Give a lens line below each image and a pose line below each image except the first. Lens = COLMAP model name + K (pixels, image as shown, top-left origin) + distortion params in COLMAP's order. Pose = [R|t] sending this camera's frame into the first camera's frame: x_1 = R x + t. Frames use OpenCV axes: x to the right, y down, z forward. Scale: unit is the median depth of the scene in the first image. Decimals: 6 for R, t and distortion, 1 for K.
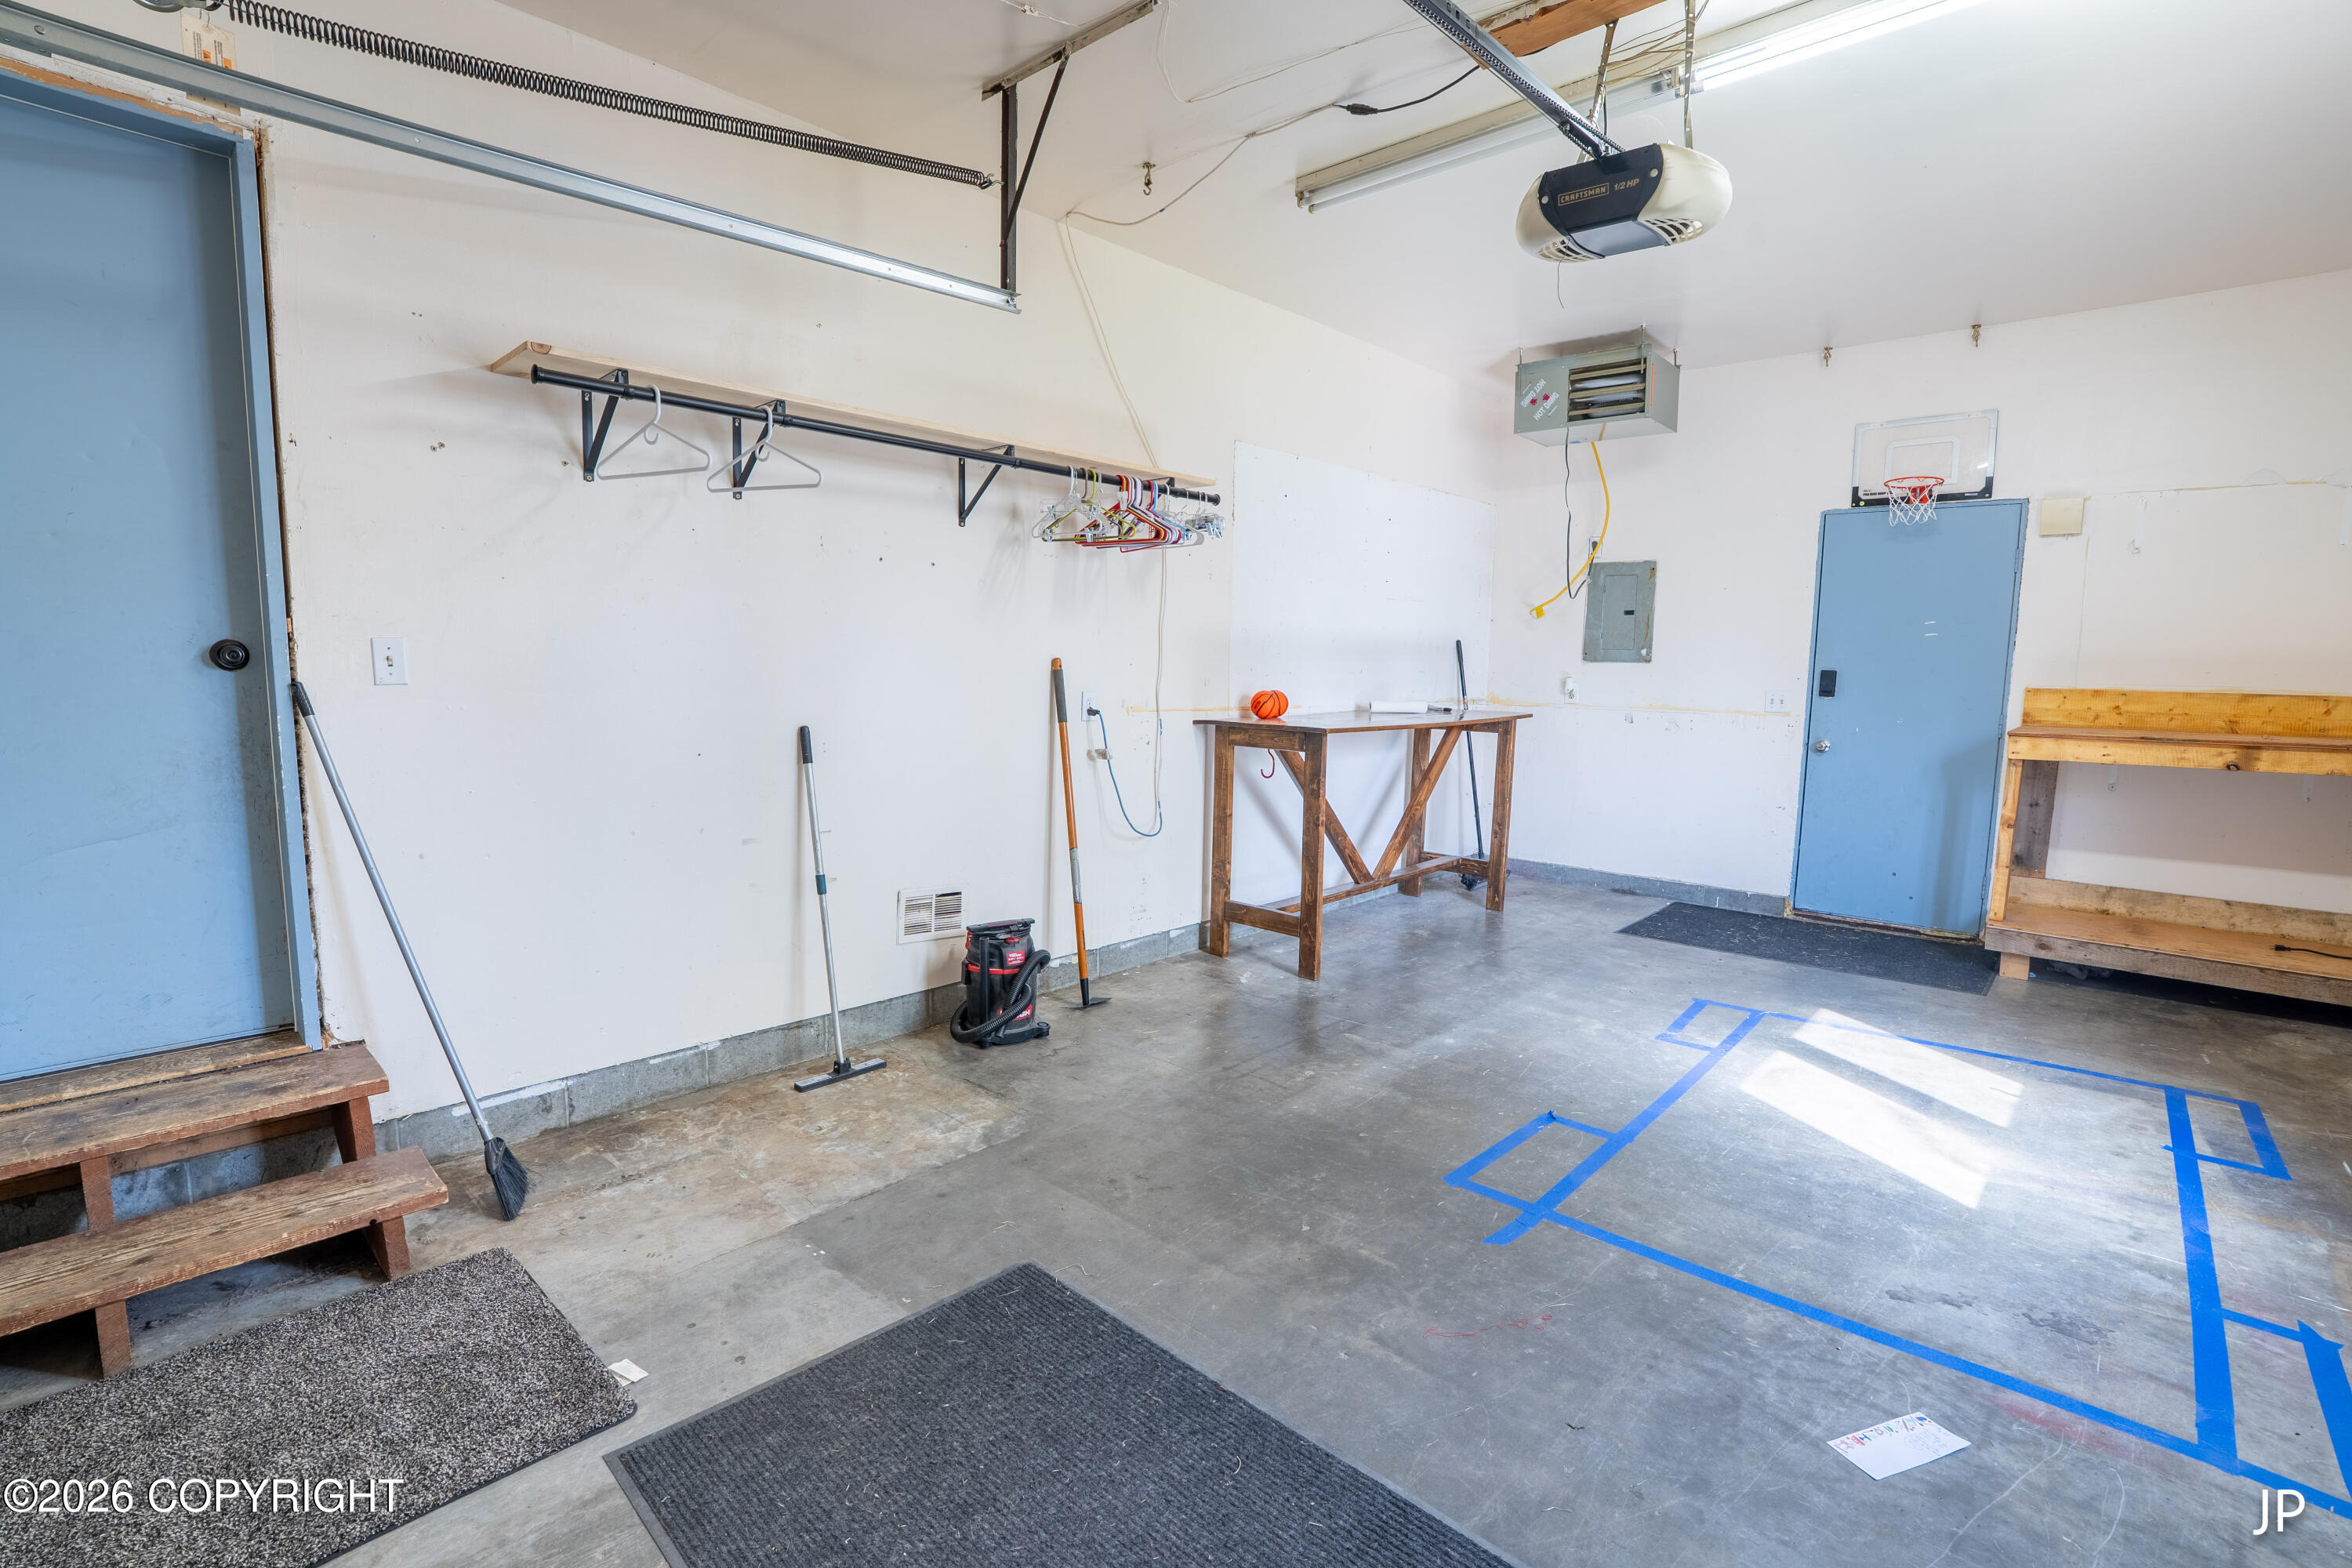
lens RADIAL K [[1092.0, 0, 1175.2], [0, 1092.0, 781.4], [0, 0, 1]] dist [-0.066335, 0.022692]
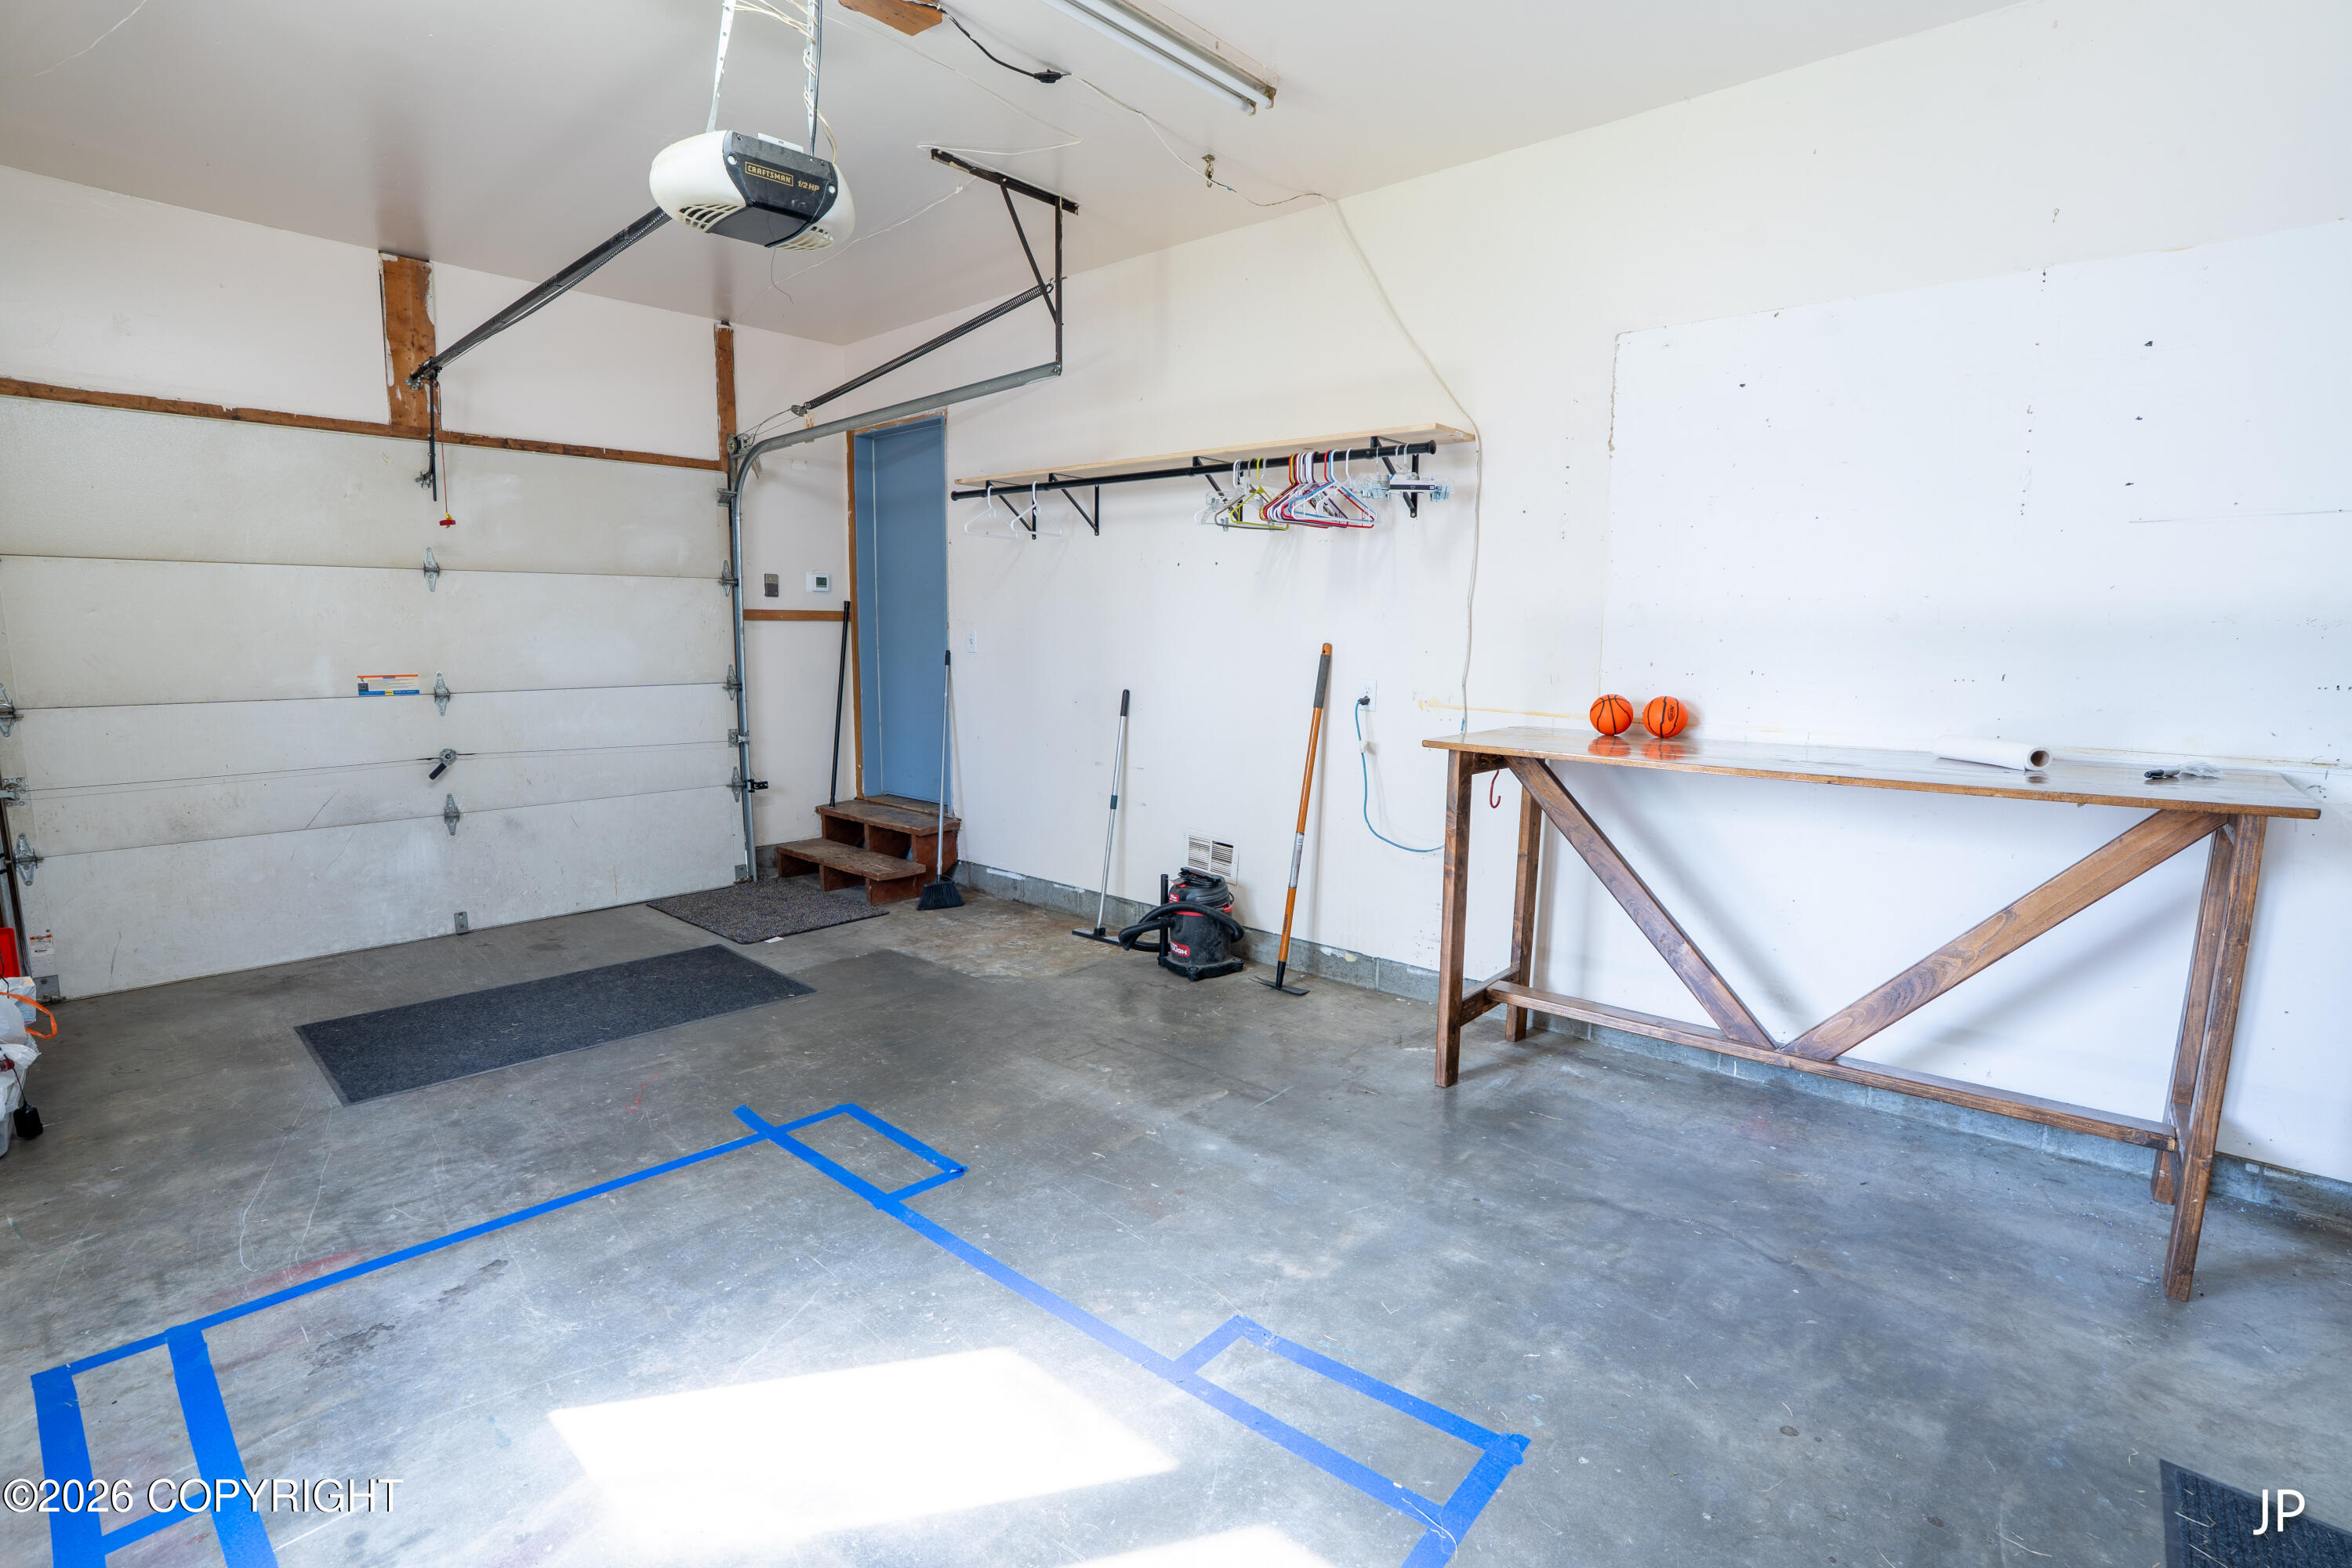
lens RADIAL K [[1096.9, 0, 1171.1], [0, 1096.9, 781.3], [0, 0, 1]] dist [-0.070129, 0.026782]
pose [[0.018383, 0.121680, -0.992399, 1.380810], [-0.118606, 0.985824, 0.118677, -0.139705], [0.992771, 0.115523, 0.032554, 1.300829]]
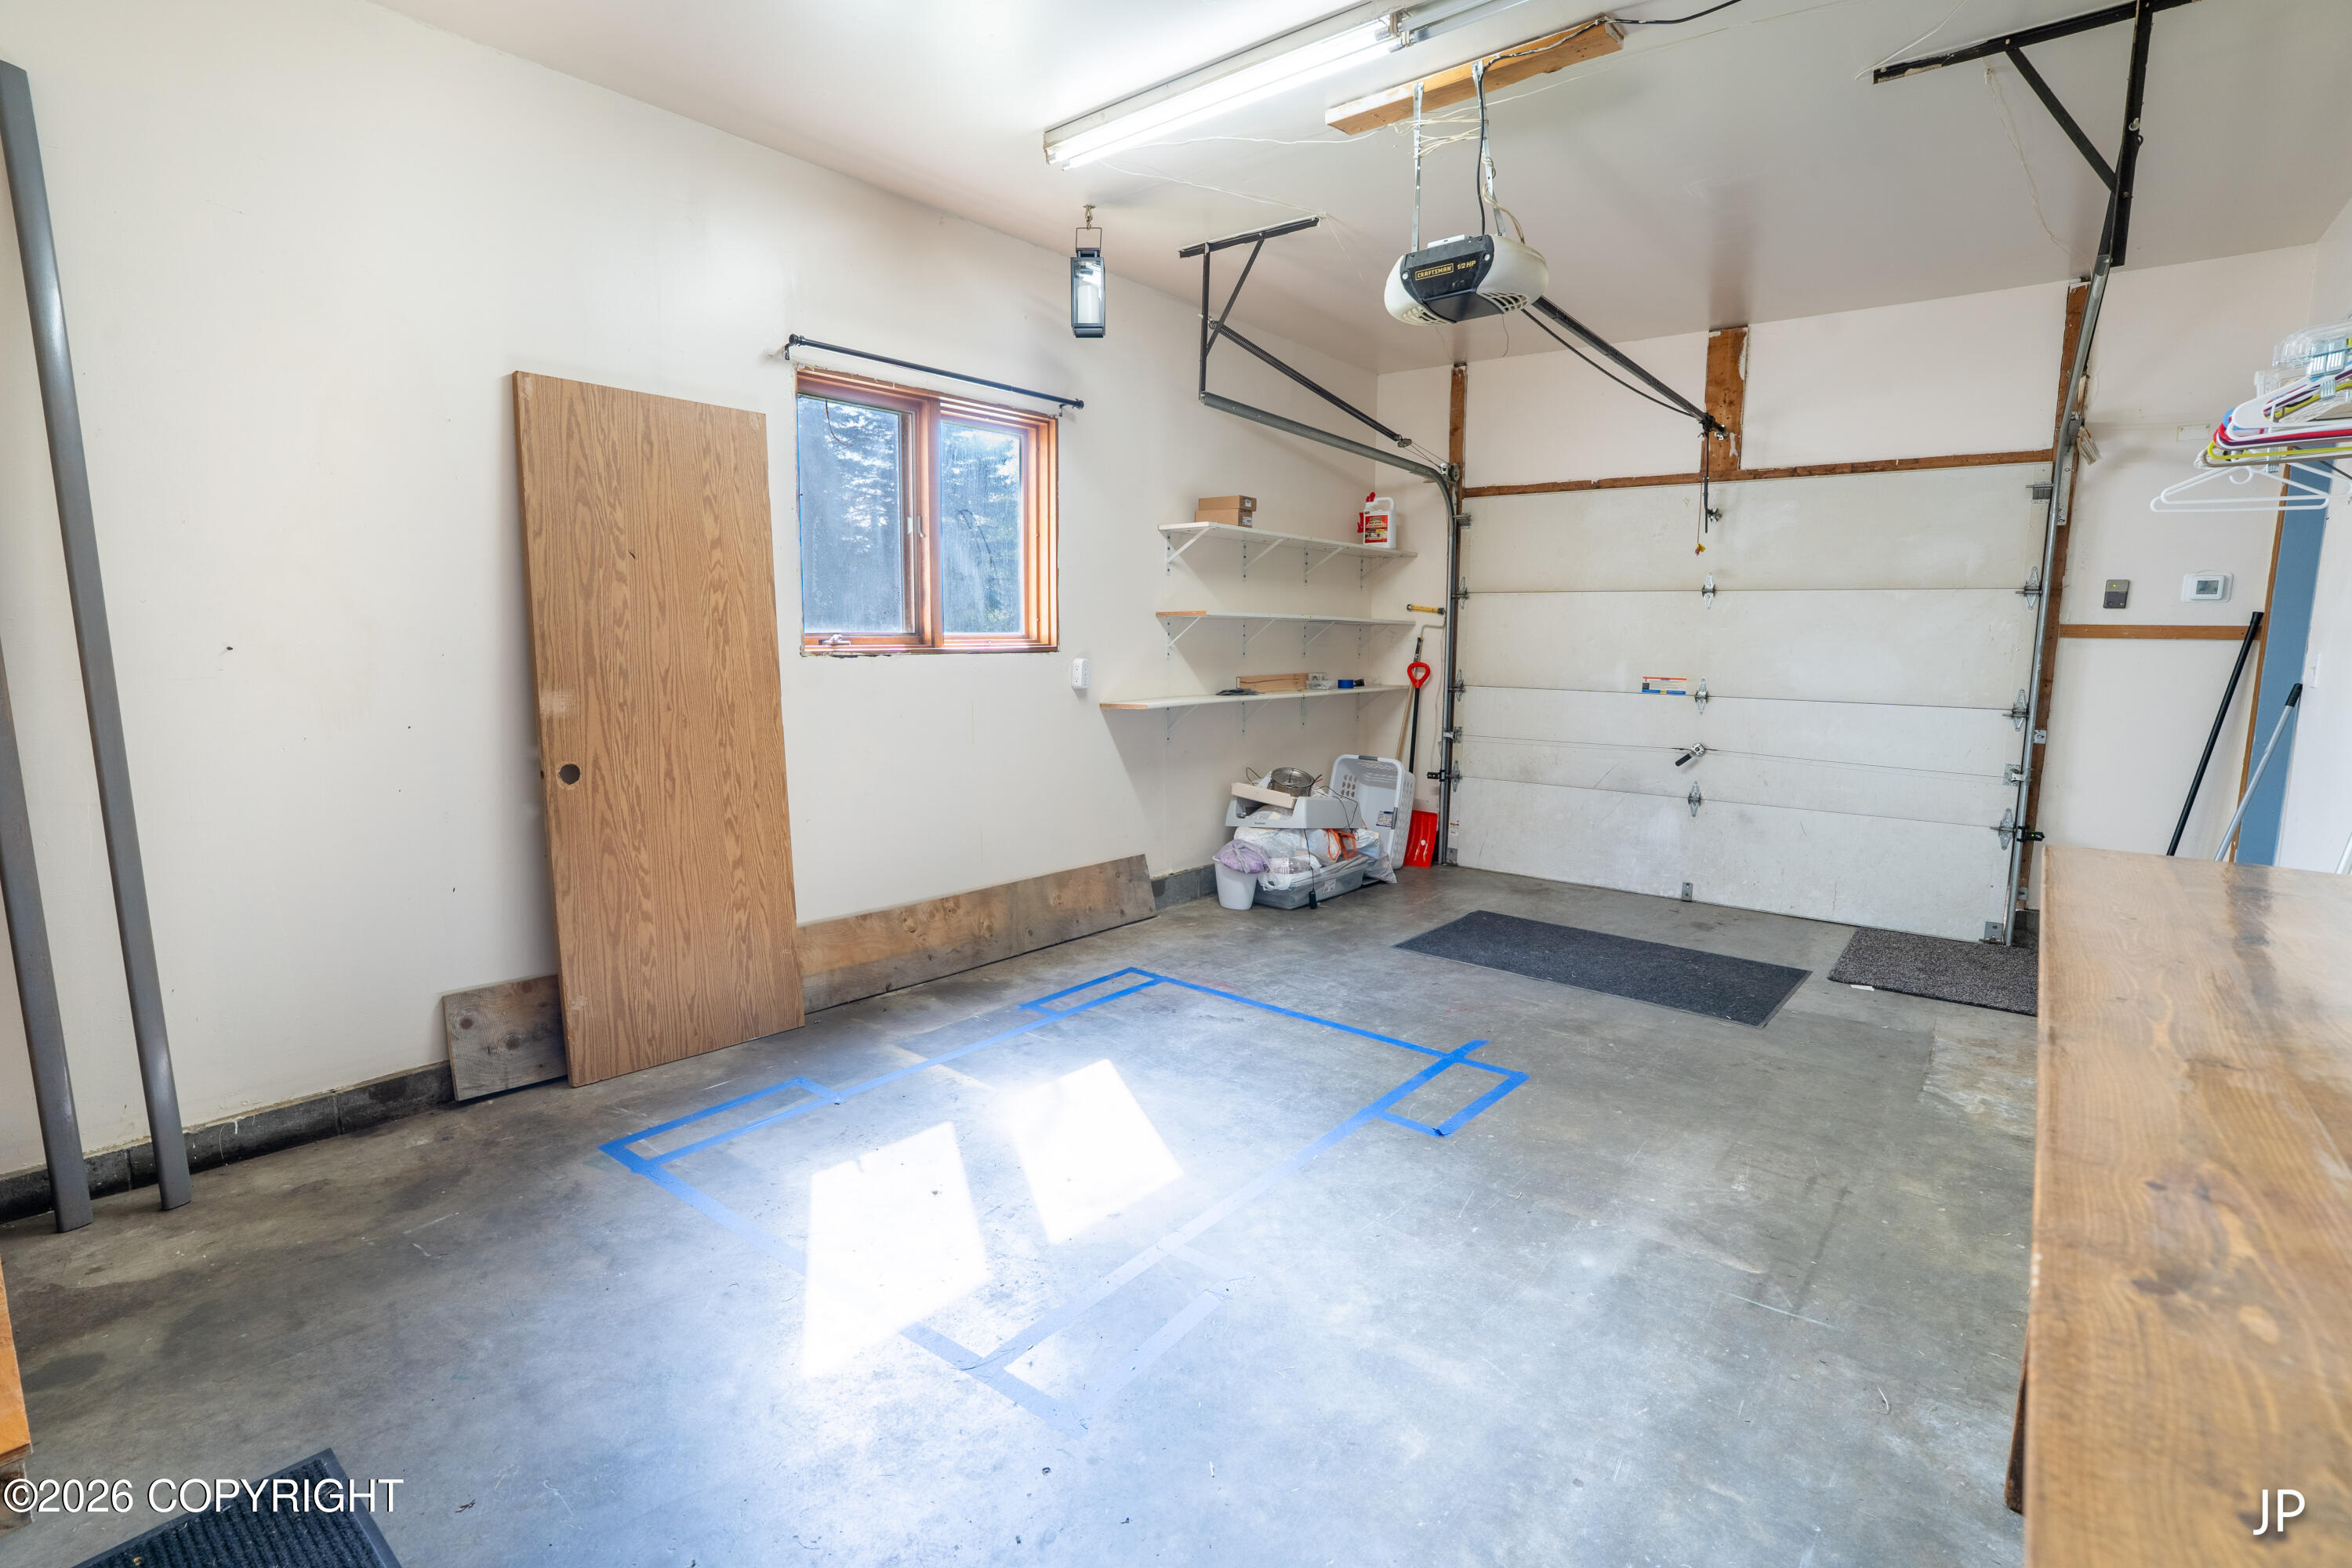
lens RADIAL K [[1096.9, 0, 1171.1], [0, 1096.9, 781.3], [0, 0, 1]] dist [-0.070129, 0.026782]
pose [[-0.997635, -0.017300, -0.066521, 0.762929], [-0.032915, 0.969869, 0.241393, -0.241310], [0.060340, 0.243011, -0.968145, 2.148175]]
